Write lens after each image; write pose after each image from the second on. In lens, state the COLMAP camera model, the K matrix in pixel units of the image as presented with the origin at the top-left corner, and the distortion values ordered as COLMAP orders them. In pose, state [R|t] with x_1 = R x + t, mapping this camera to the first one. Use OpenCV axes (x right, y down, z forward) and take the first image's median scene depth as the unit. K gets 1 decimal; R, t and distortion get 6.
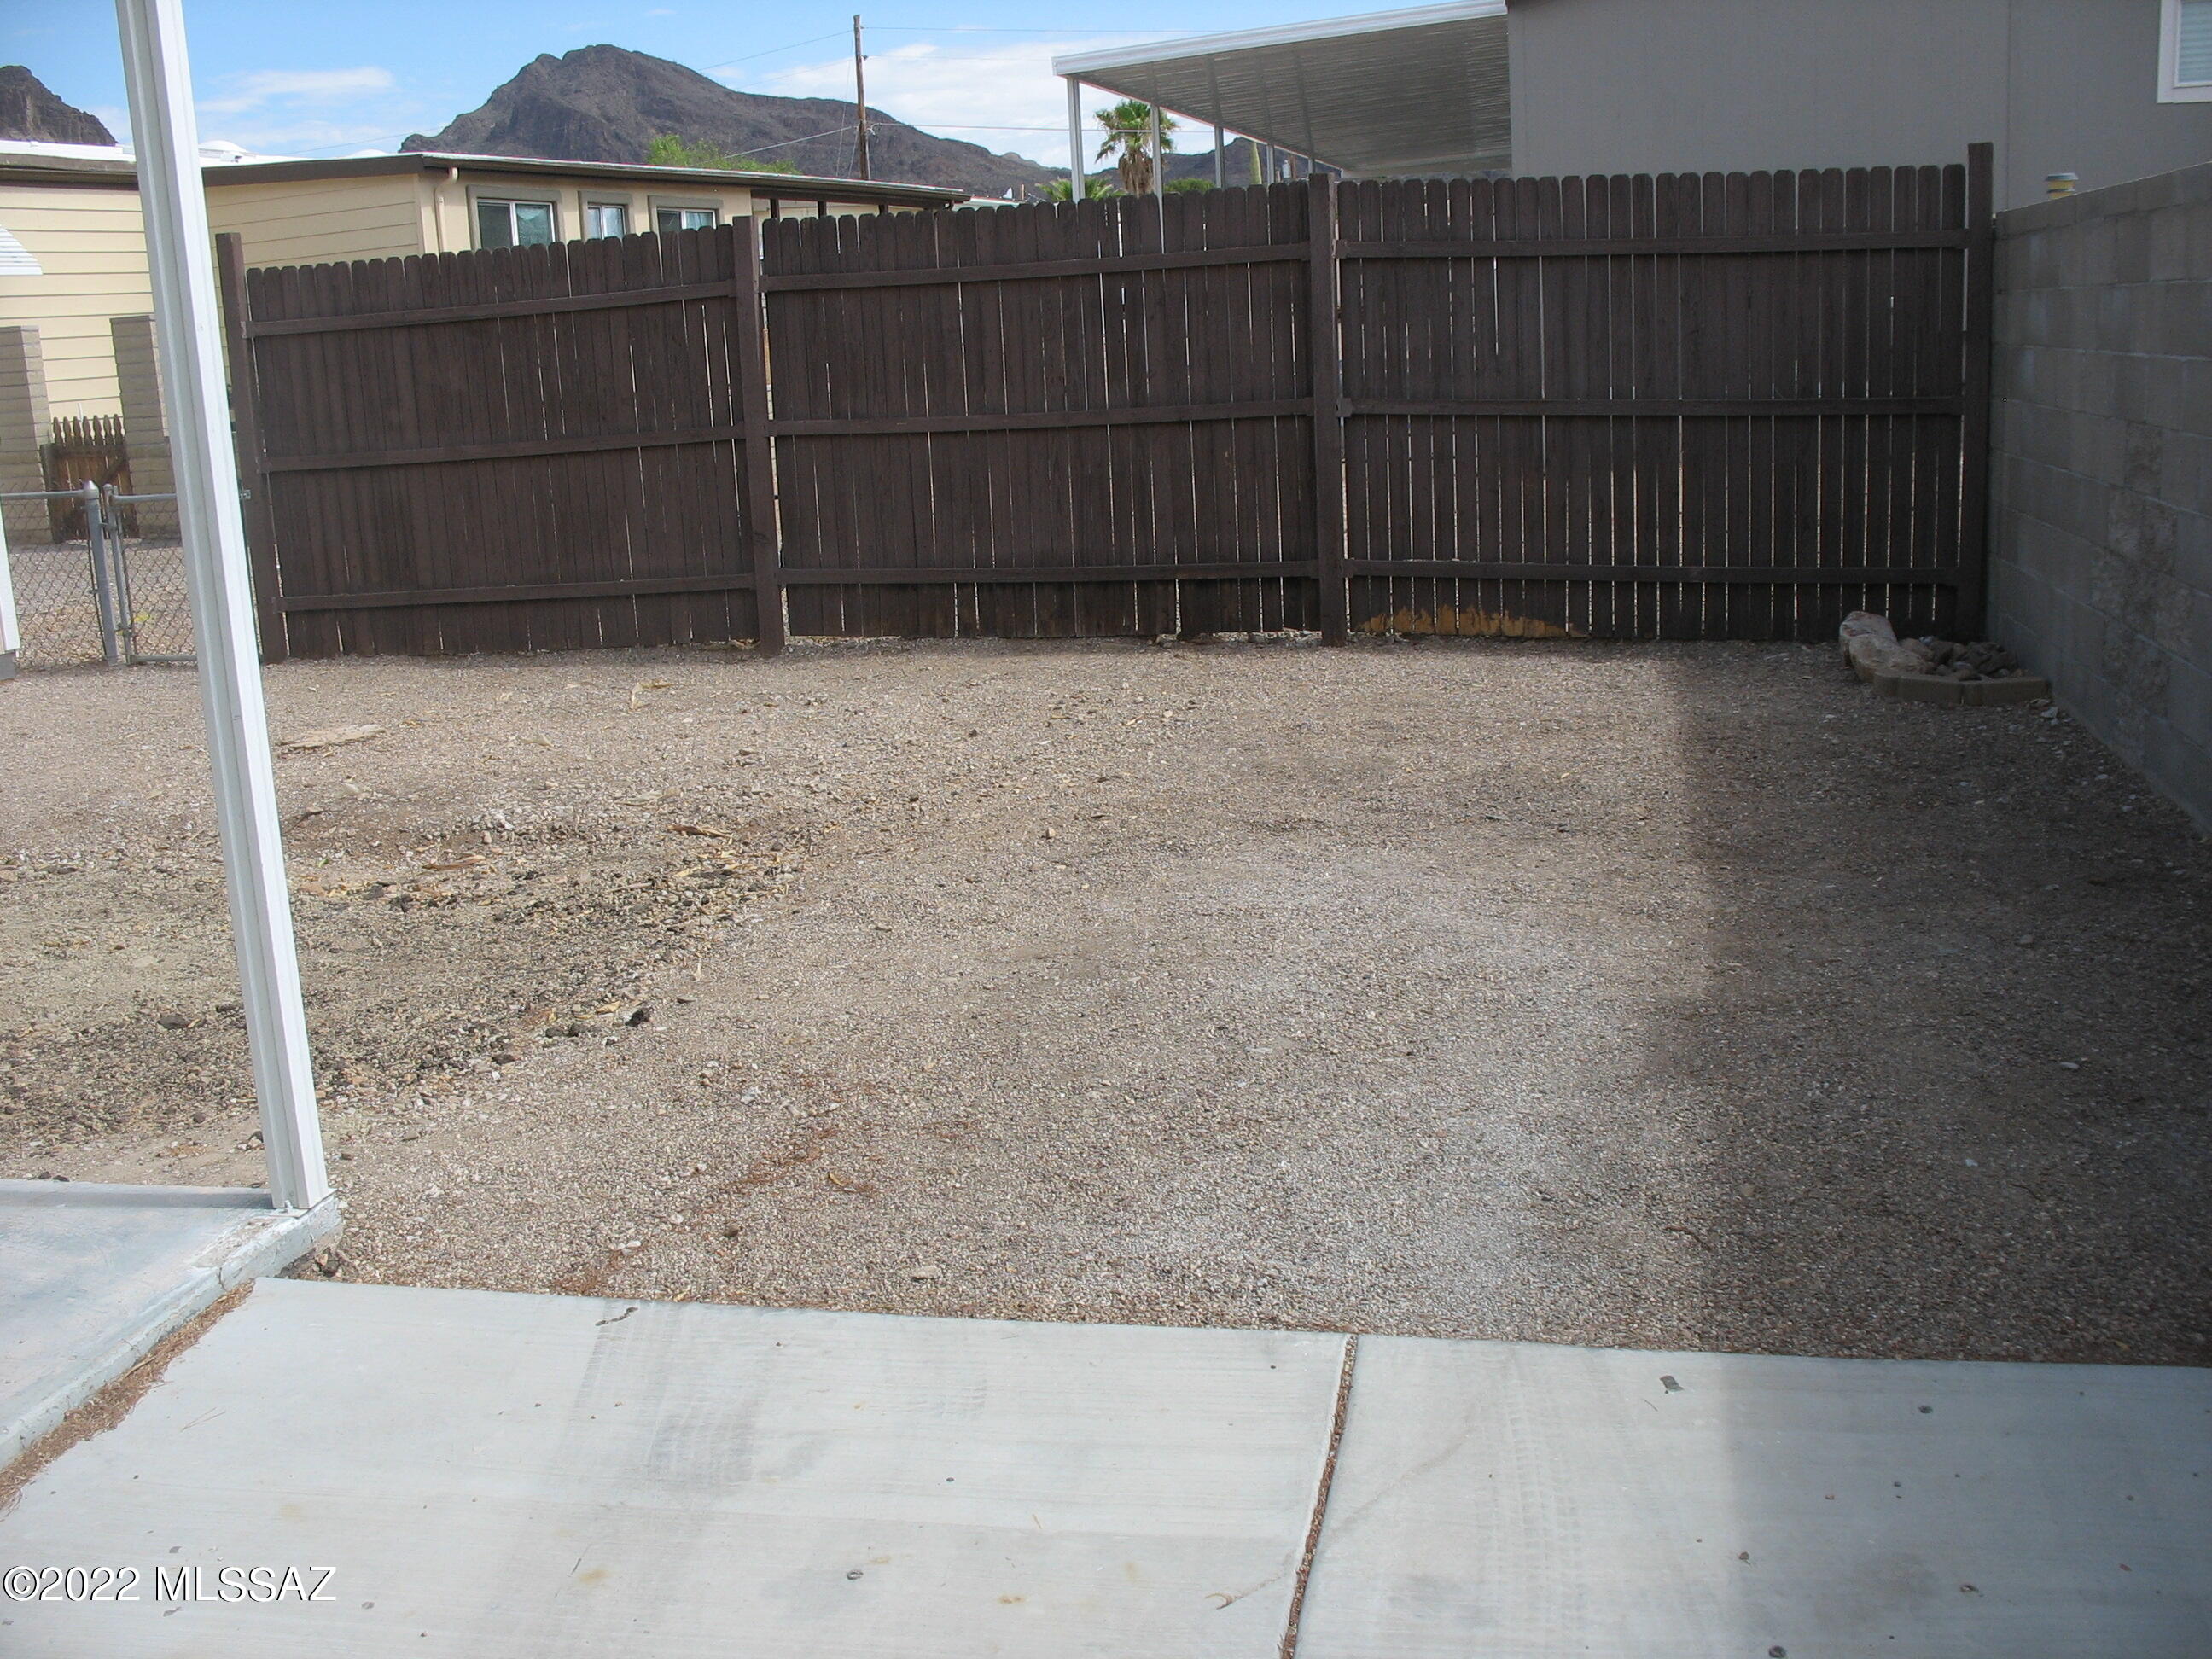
lens RADIAL K [[2334.0, 0, 1115.4], [0, 2334.0, 817.1], [0, 0, 1]] dist [-0.097751, 0.000000]
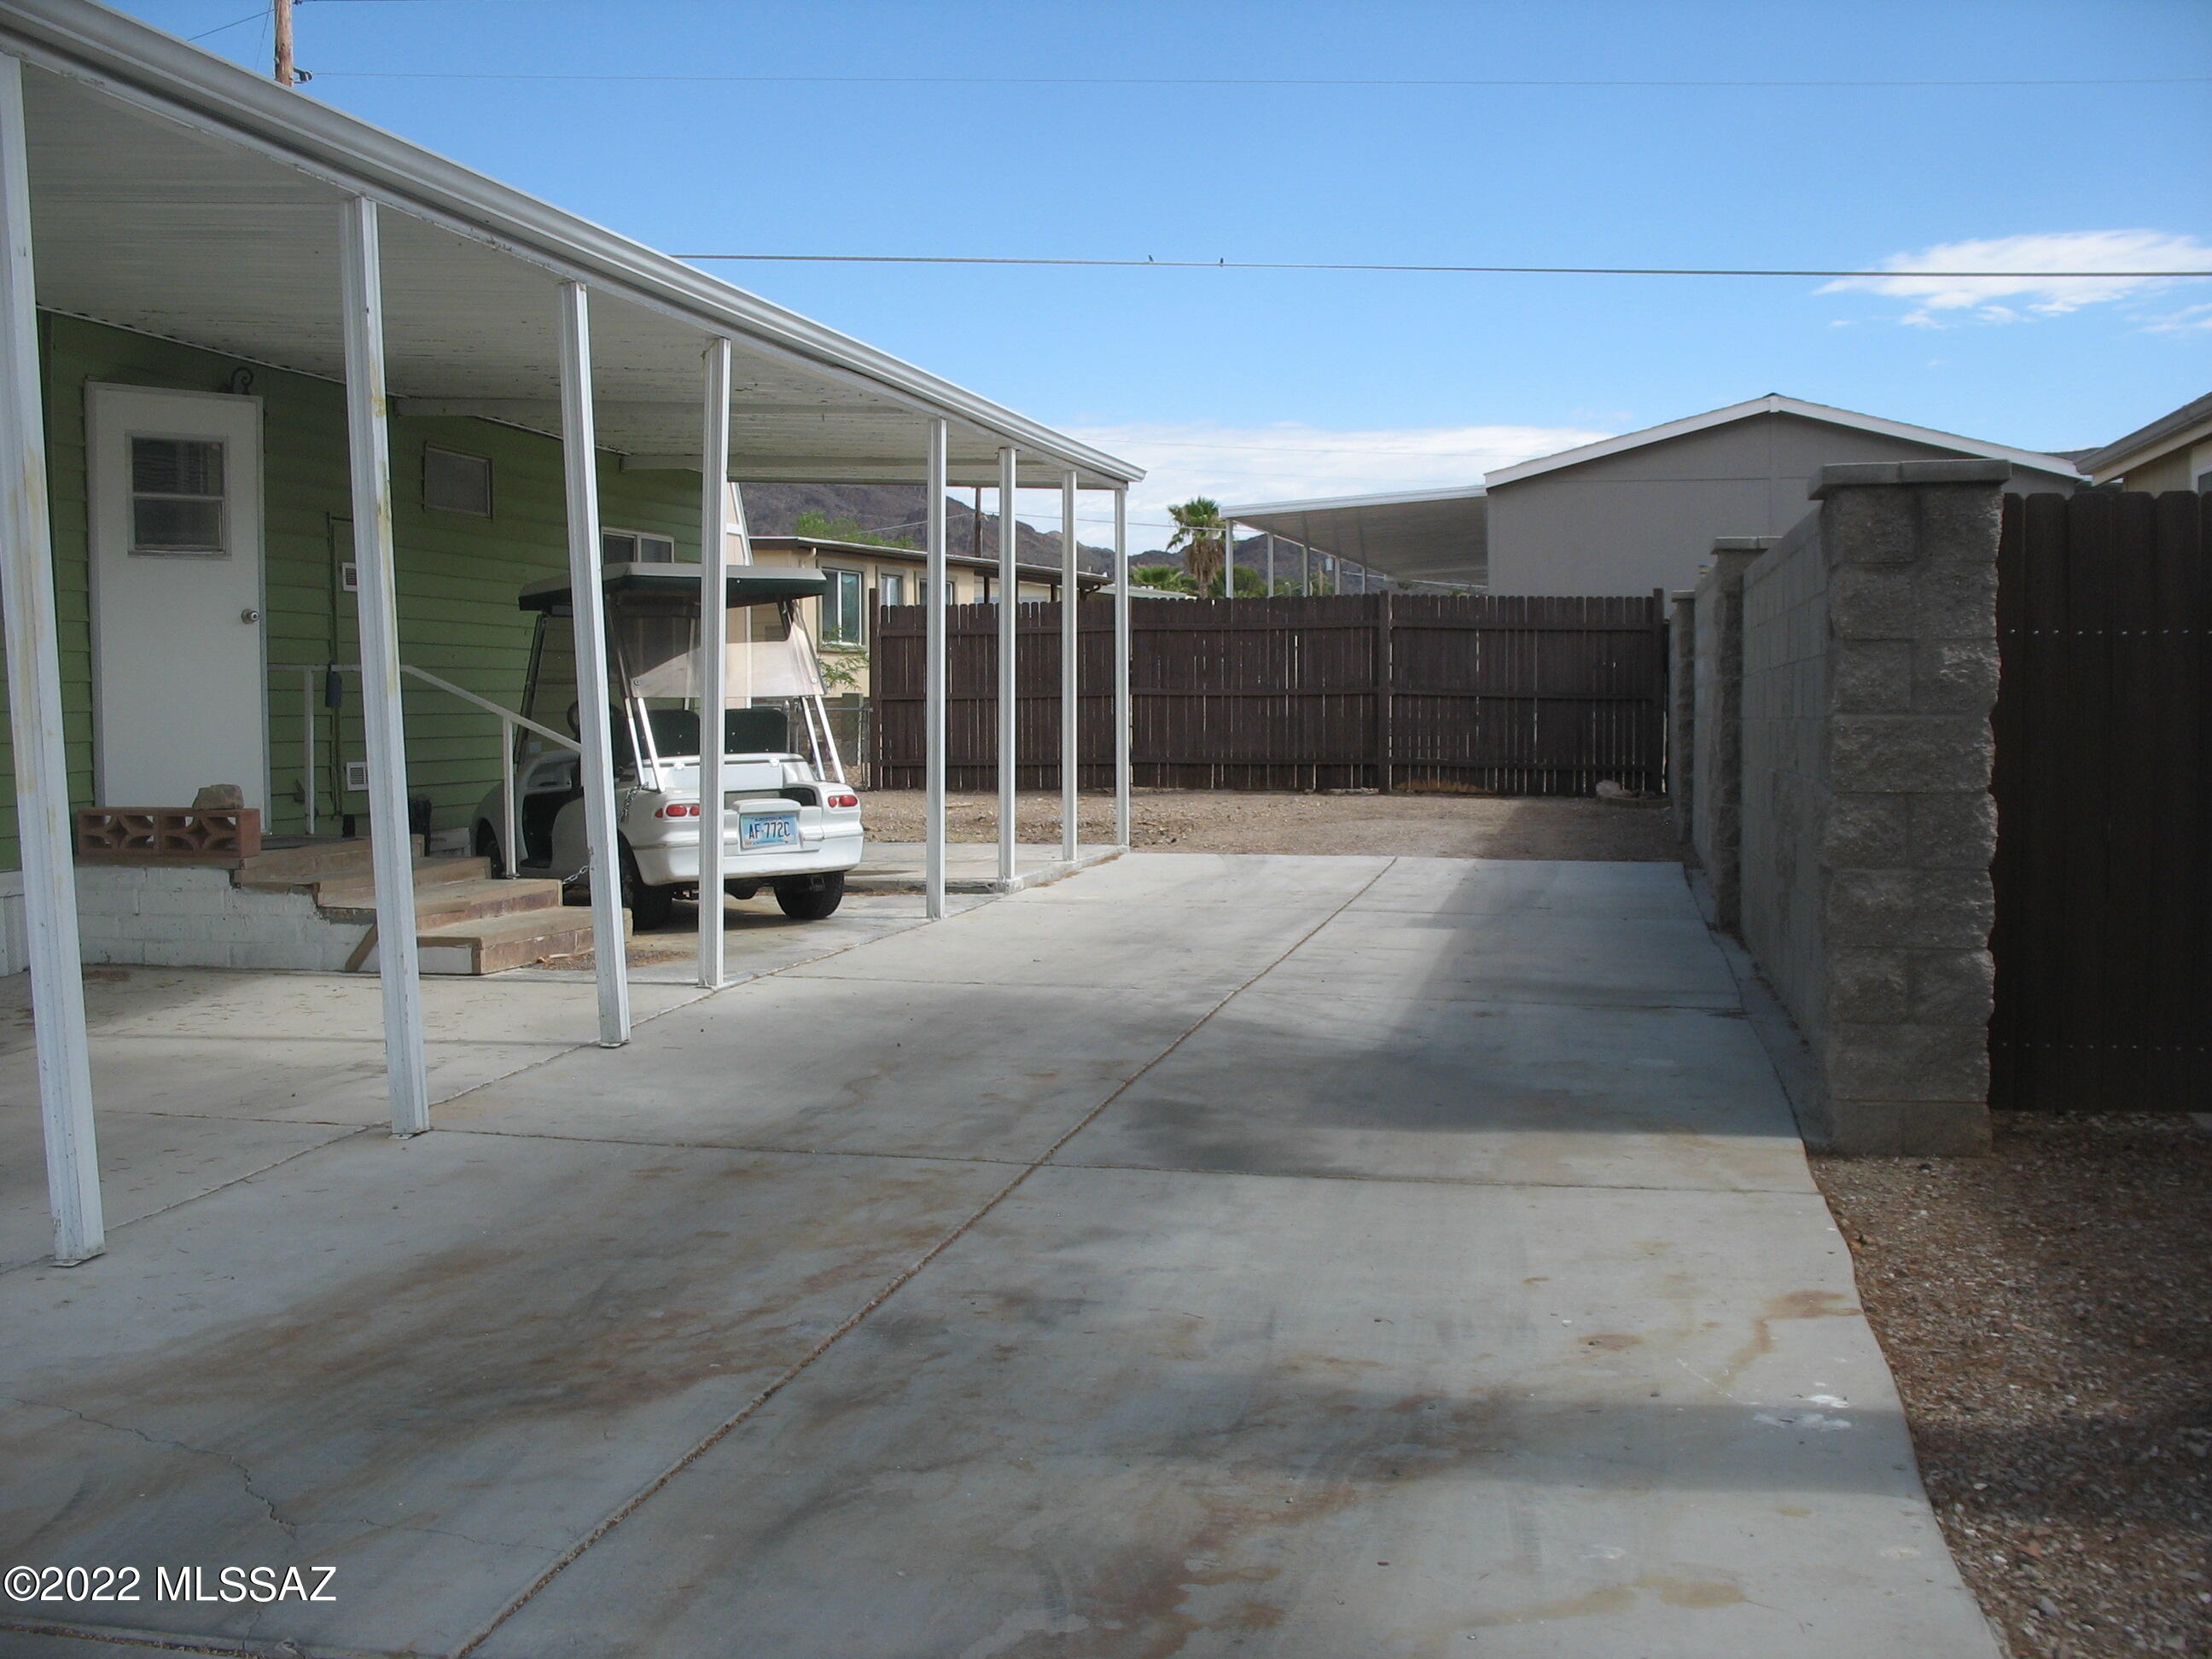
lens RADIAL K [[2334.0, 0, 1113.3], [0, 2334.0, 838.1], [0, 0, 1]] dist [-0.097751, 0.000000]
pose [[0.999062, 0.042625, -0.007661, -0.146653], [-0.043289, 0.988102, -0.147579, 0.307205], [0.001279, 0.147773, 0.989021, -1.208644]]
